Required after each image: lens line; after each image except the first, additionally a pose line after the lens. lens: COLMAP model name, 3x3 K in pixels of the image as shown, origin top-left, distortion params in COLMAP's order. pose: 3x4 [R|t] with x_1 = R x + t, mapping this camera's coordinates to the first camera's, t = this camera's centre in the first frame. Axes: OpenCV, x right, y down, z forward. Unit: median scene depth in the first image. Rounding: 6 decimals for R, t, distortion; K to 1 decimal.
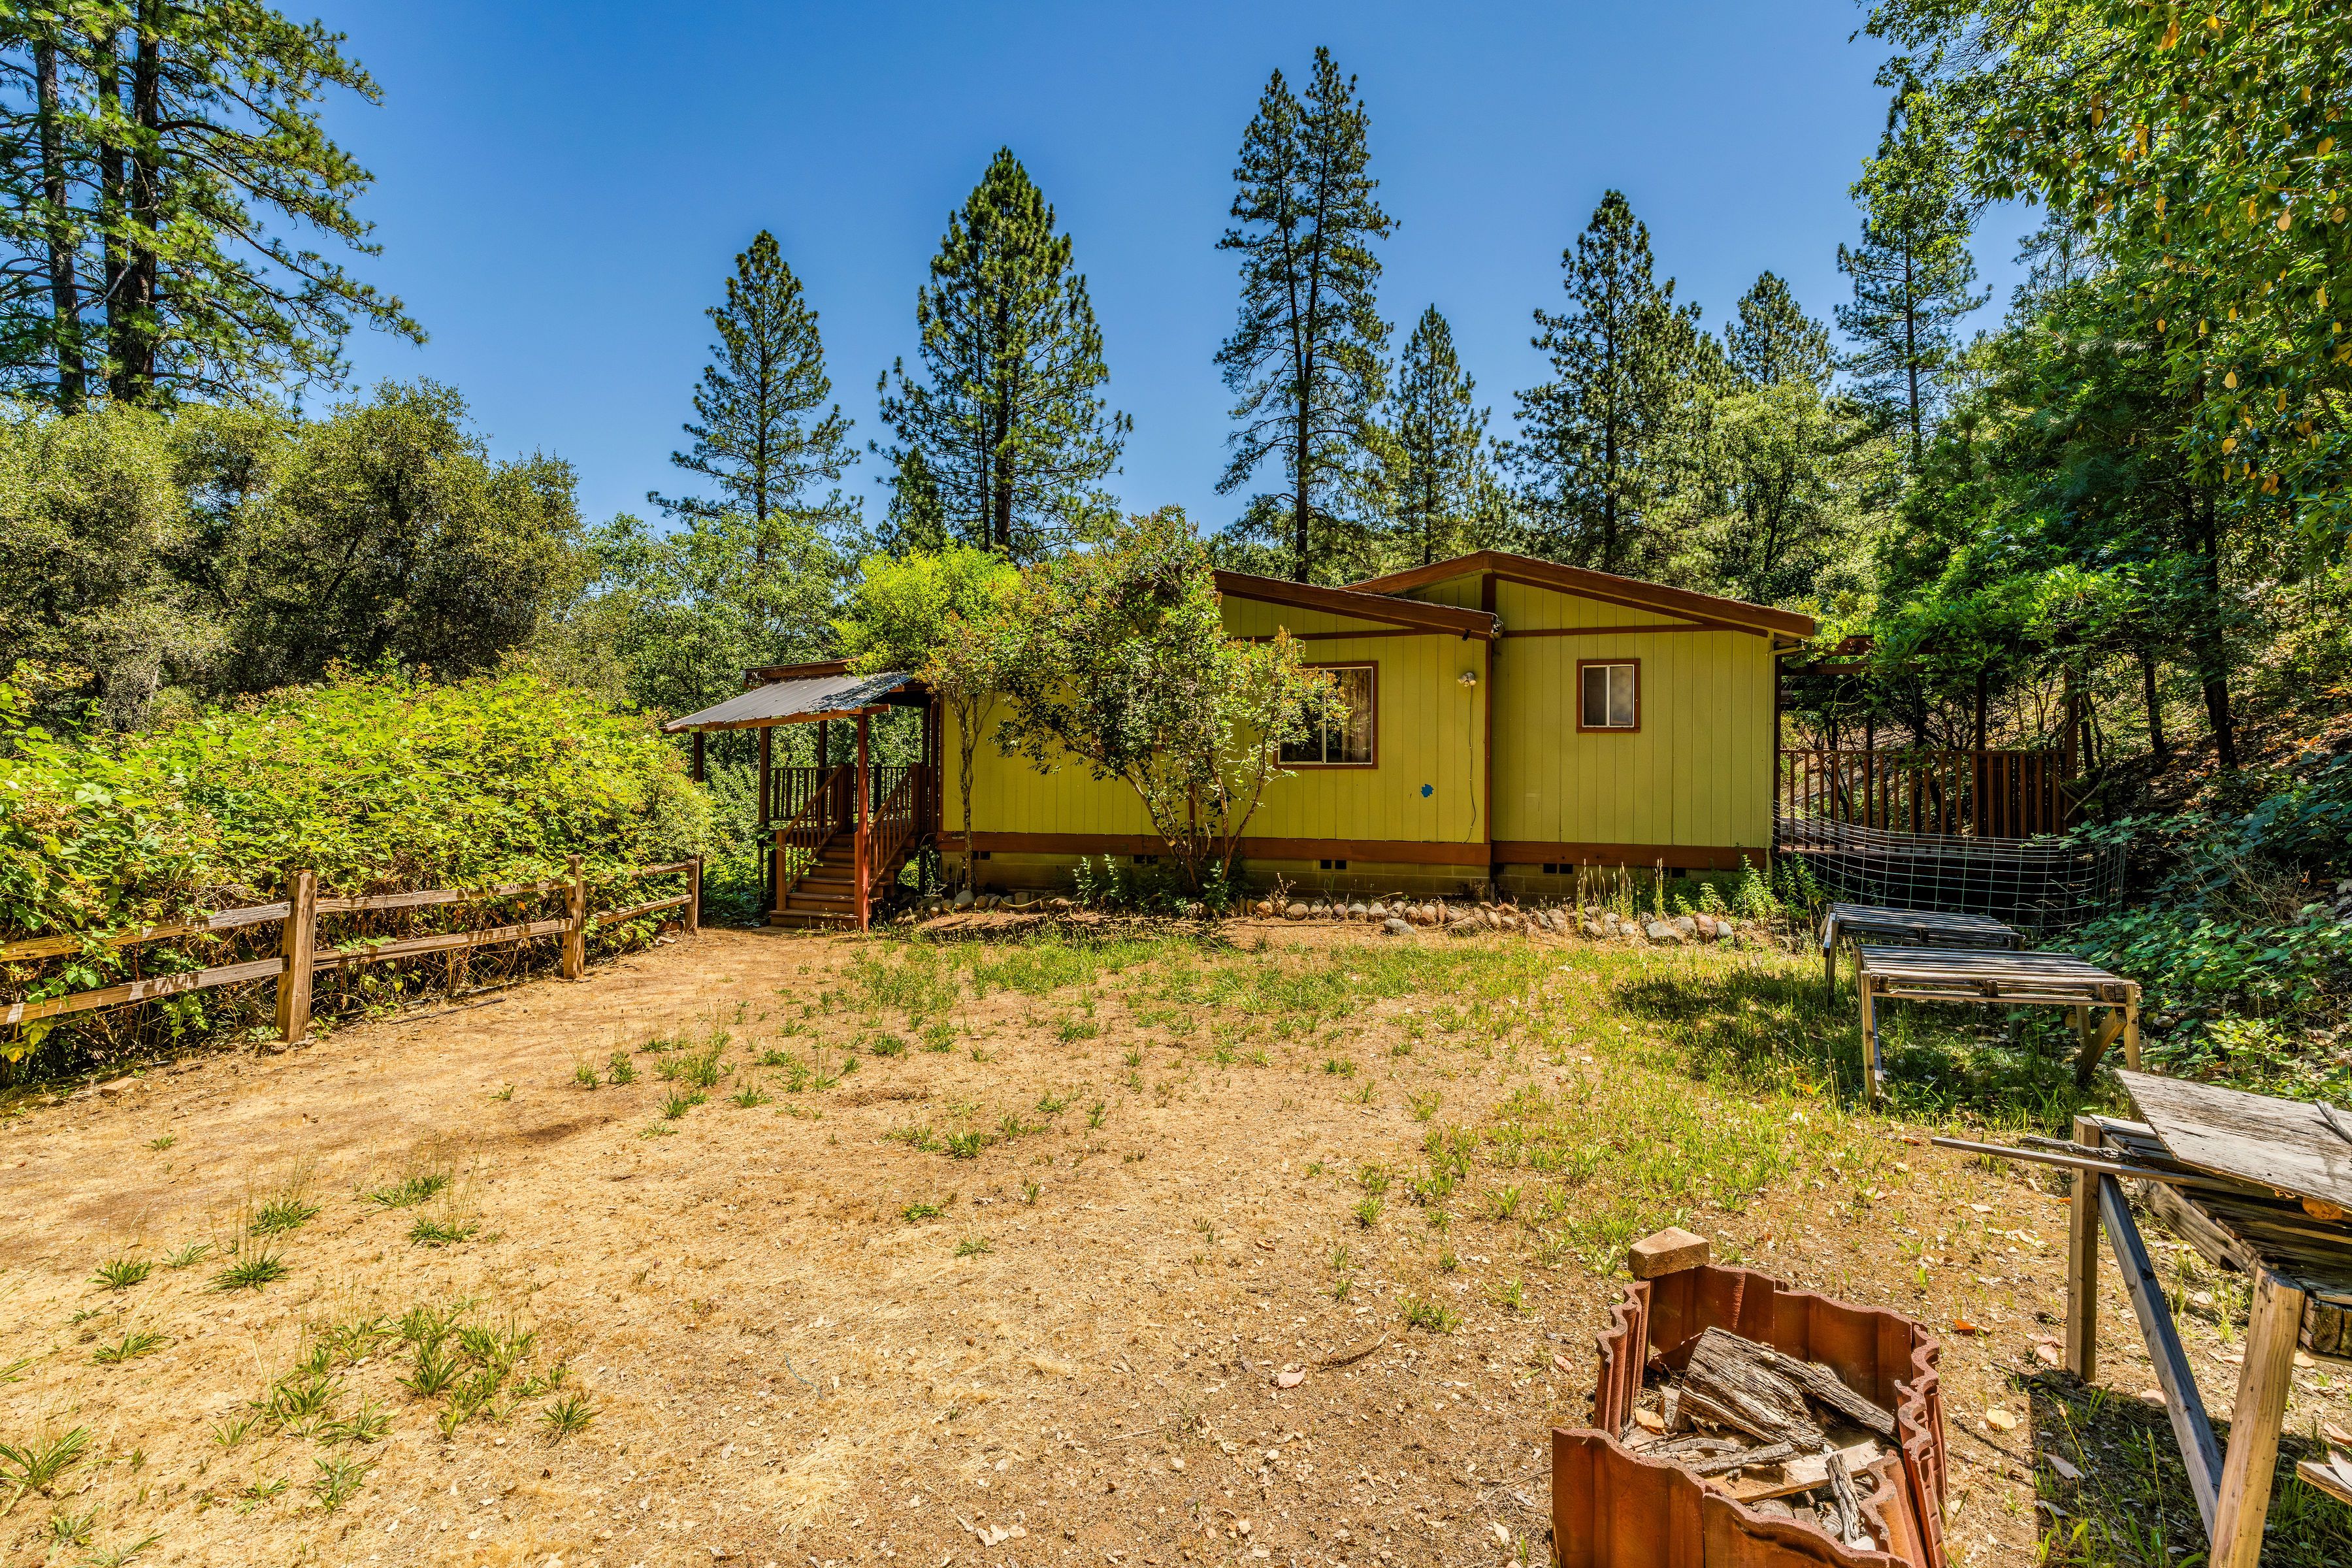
lens RADIAL K [[1066.1, 0, 1153.1], [0, 1066.1, 774.7], [0, 0, 1]] dist [-0.001150, 0.000959]
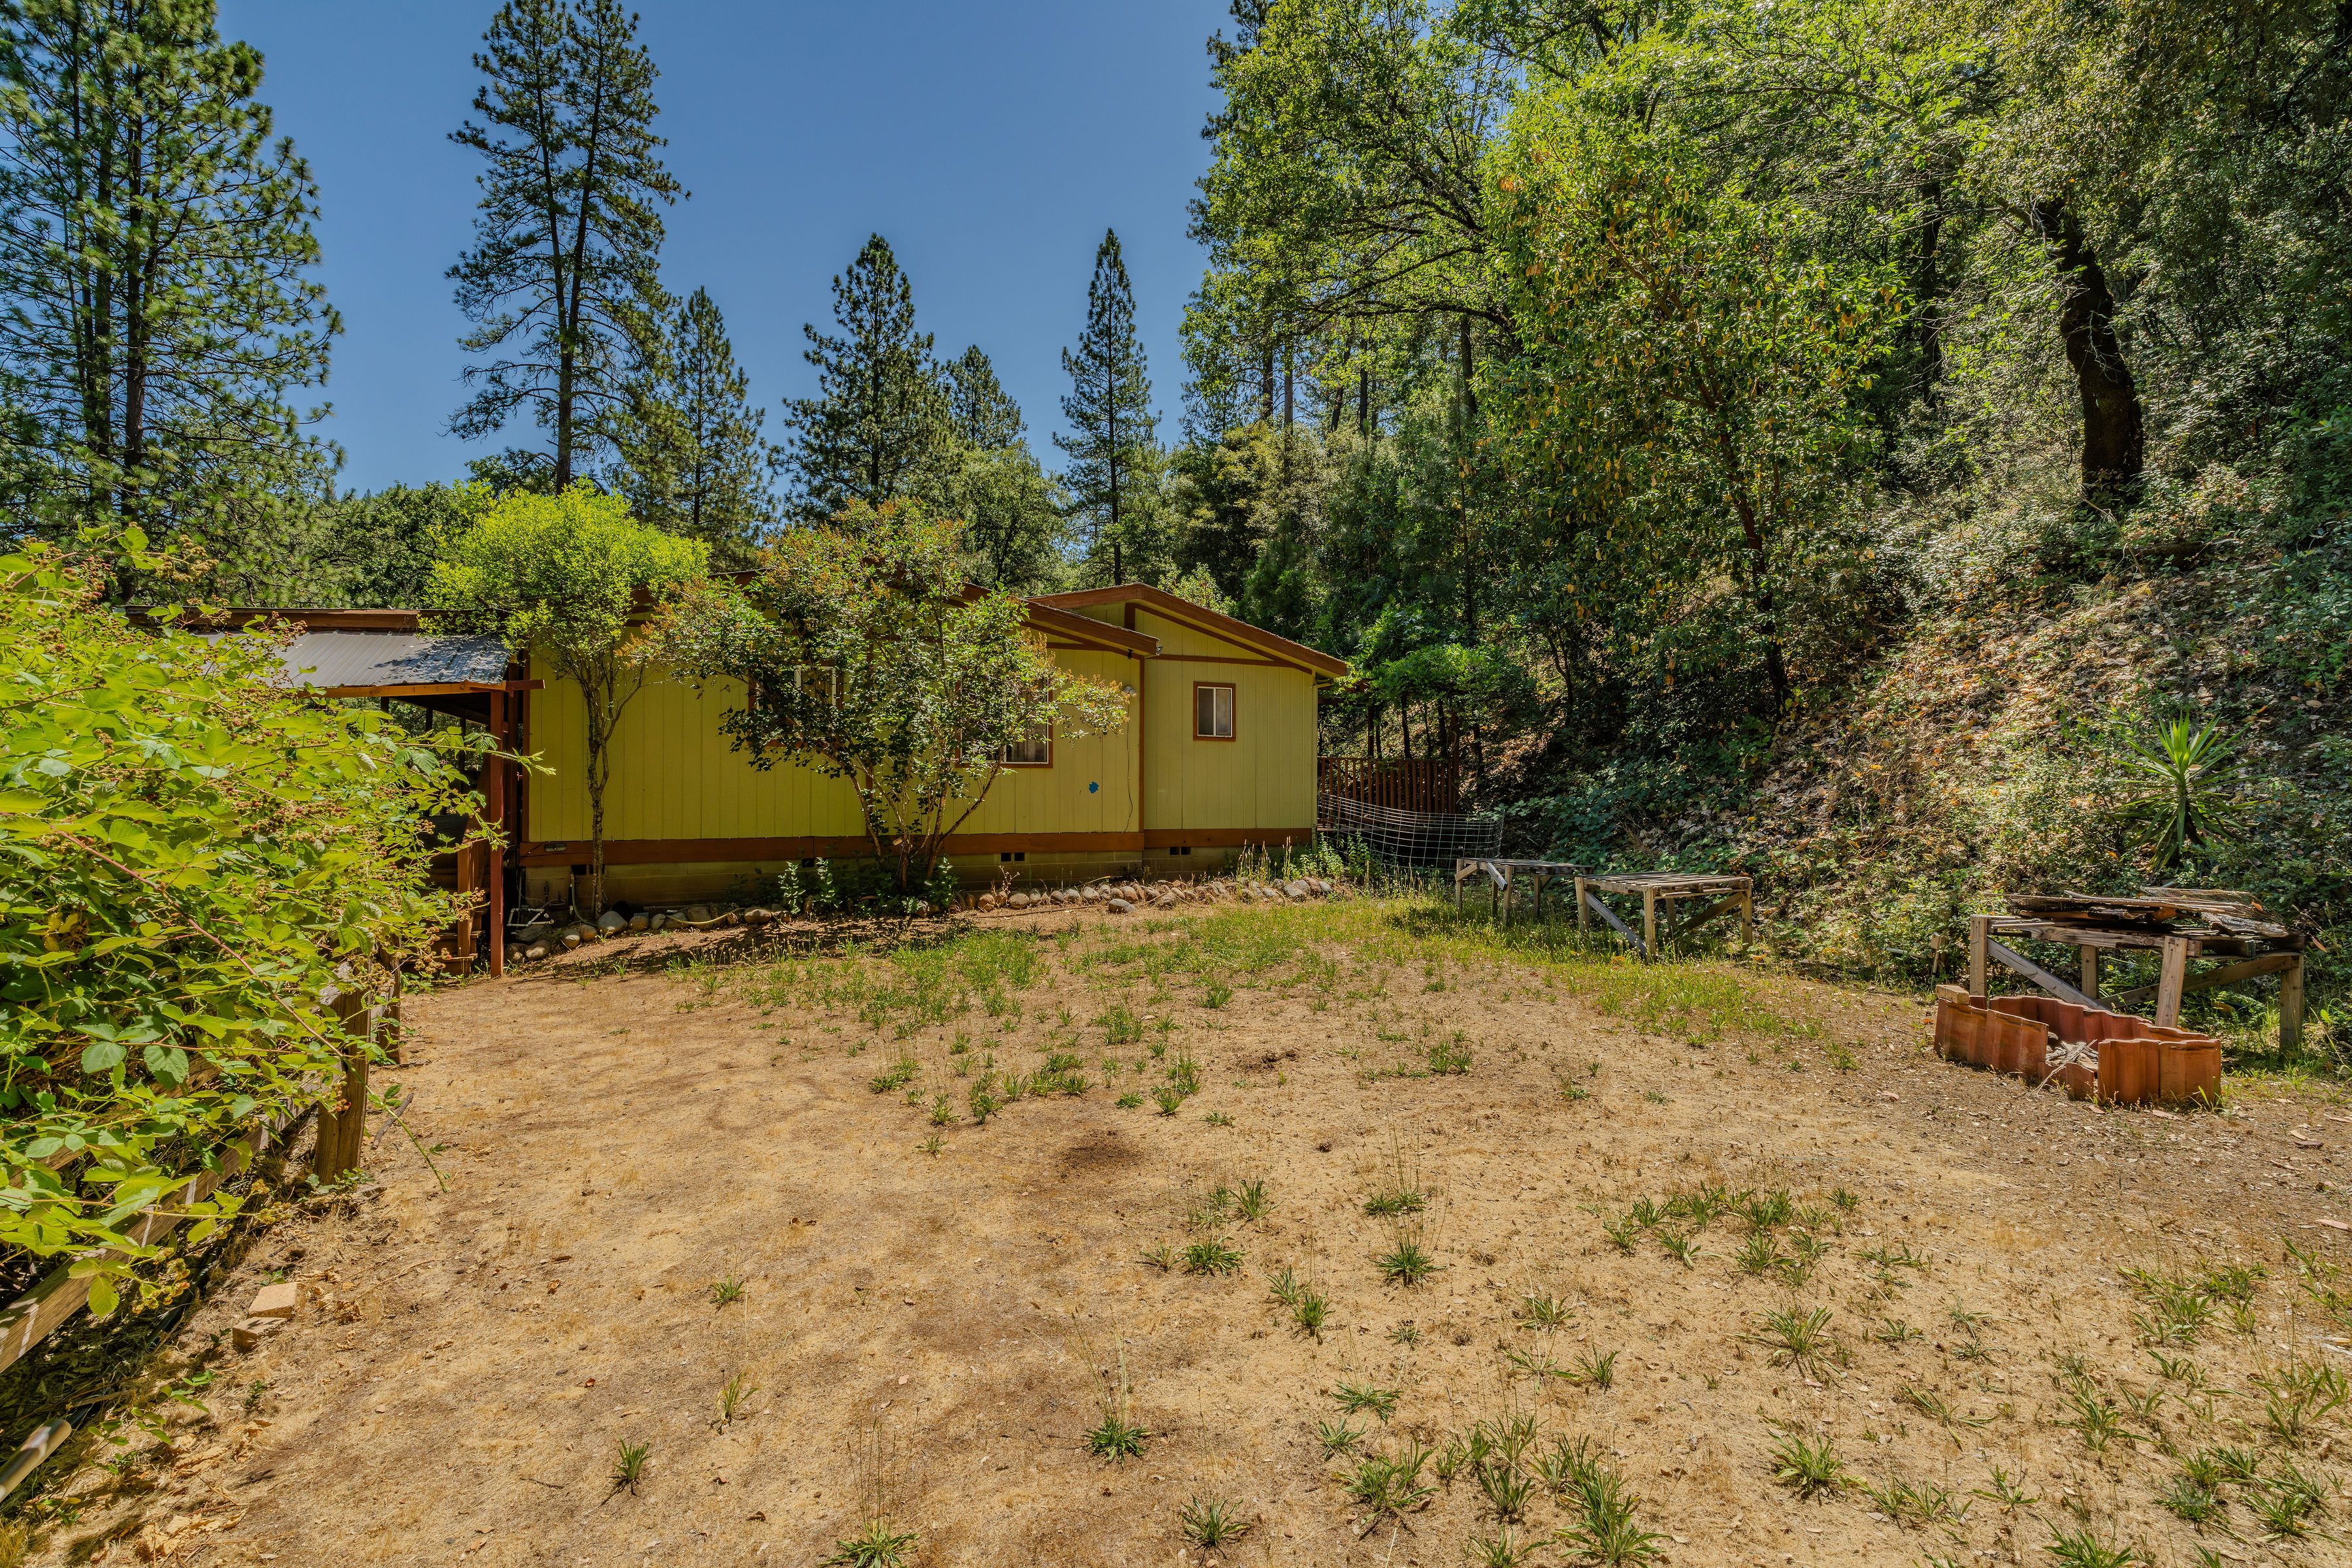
lens RADIAL K [[1066.1, 0, 1153.1], [0, 1066.1, 774.7], [0, 0, 1]] dist [-0.001150, 0.000959]
pose [[0.731314, 0.004277, 0.682027, -0.103508], [-0.001260, 0.999987, -0.004919, 0.001525], [-0.682040, 0.002738, 0.731310, 0.027288]]
